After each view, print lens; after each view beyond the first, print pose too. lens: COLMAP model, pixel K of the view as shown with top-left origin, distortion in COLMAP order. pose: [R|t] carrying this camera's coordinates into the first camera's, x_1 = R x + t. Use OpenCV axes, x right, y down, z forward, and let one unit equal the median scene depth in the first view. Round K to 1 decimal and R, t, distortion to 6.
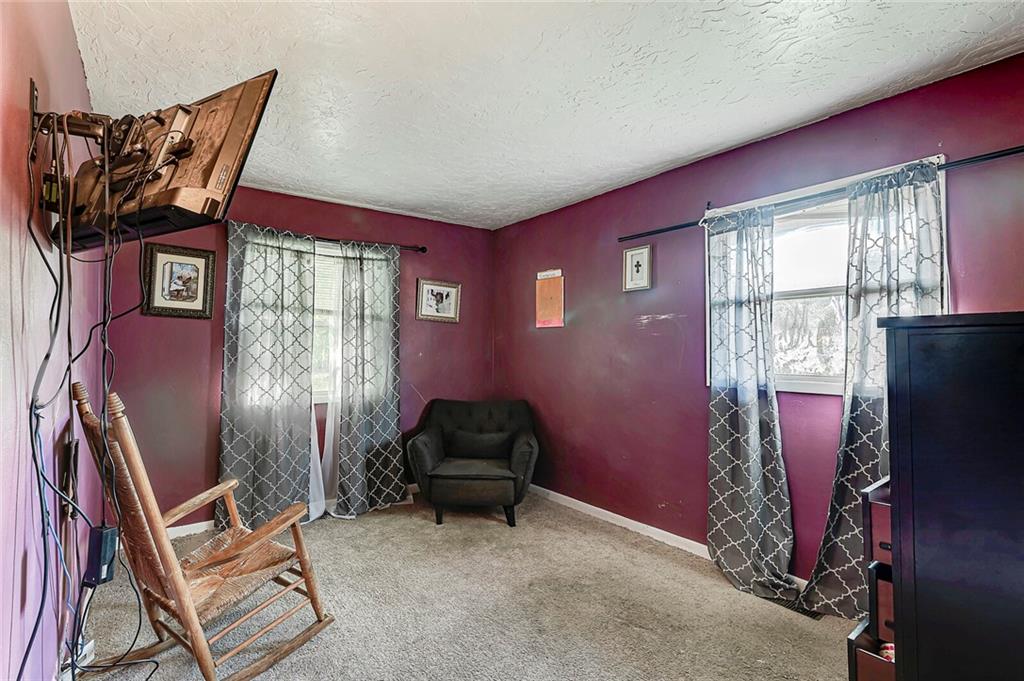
lens RADIAL K [[452.5, 0, 512.2], [0, 452.5, 339.5], [0, 0, 1]] dist [0.002820, -0.001596]
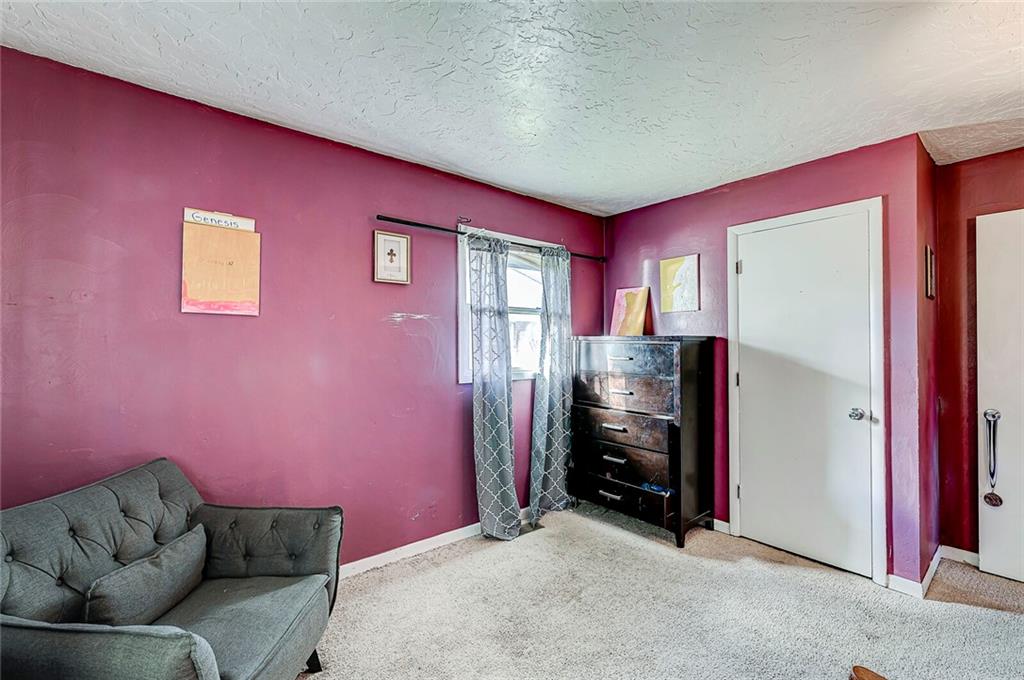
lens RADIAL K [[410.1, 0, 512.7], [0, 410.1, 342.0], [0, 0, 1]] dist [-0.001711, -0.000071]
pose [[0.031231, 0.005078, 0.999499, -0.551362], [-0.018271, 0.999823, -0.004509, 0.003554], [-0.999345, -0.018121, 0.031318, 0.825037]]
